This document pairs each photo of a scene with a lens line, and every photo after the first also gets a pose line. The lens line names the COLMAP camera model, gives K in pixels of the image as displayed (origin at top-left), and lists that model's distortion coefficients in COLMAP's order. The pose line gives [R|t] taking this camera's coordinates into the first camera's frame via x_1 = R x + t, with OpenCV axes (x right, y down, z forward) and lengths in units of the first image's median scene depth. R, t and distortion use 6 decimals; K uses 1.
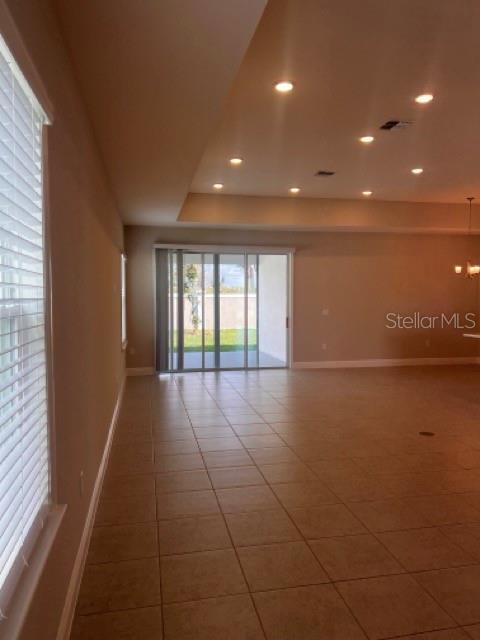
lens RADIAL K [[471.8, 0, 244.4], [0, 471.8, 310.3], [0, 0, 1]] dist [0.070912, -0.077965]
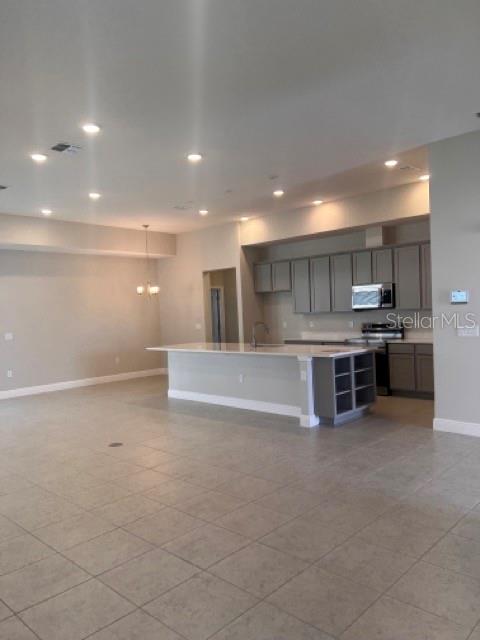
lens RADIAL K [[471.8, 0, 241.2], [0, 471.8, 319.2], [0, 0, 1]] dist [0.070912, -0.077965]
pose [[0.815907, -0.039002, 0.576867, 0.008050], [0.054336, 0.998479, -0.009344, 0.004534], [-0.575625, 0.038968, 0.816785, -0.021167]]
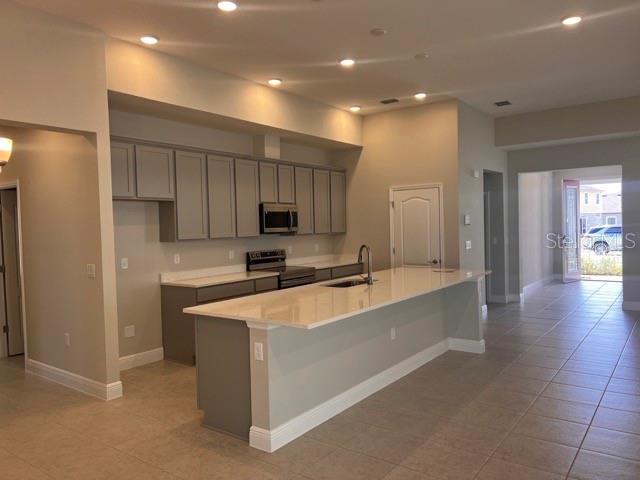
lens RADIAL K [[471.8, 0, 317.7], [0, 471.8, 236.7], [0, 0, 1]] dist [0.070912, -0.077965]
pose [[-0.661153, -0.002243, 0.750248, 0.116354], [0.046217, 0.997975, 0.043712, -0.030915], [-0.748827, 0.063574, -0.659710, 0.917385]]
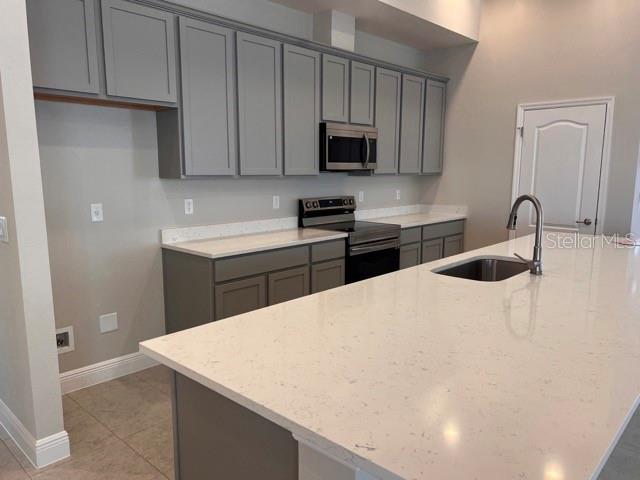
lens RADIAL K [[471.8, 0, 315.9], [0, 471.8, 243.3], [0, 0, 1]] dist [0.070912, -0.077965]
pose [[-0.569665, -0.130196, 0.811499, 0.309523], [0.021303, 0.984702, 0.172939, -0.019682], [-0.821601, 0.115804, -0.558177, 0.792223]]
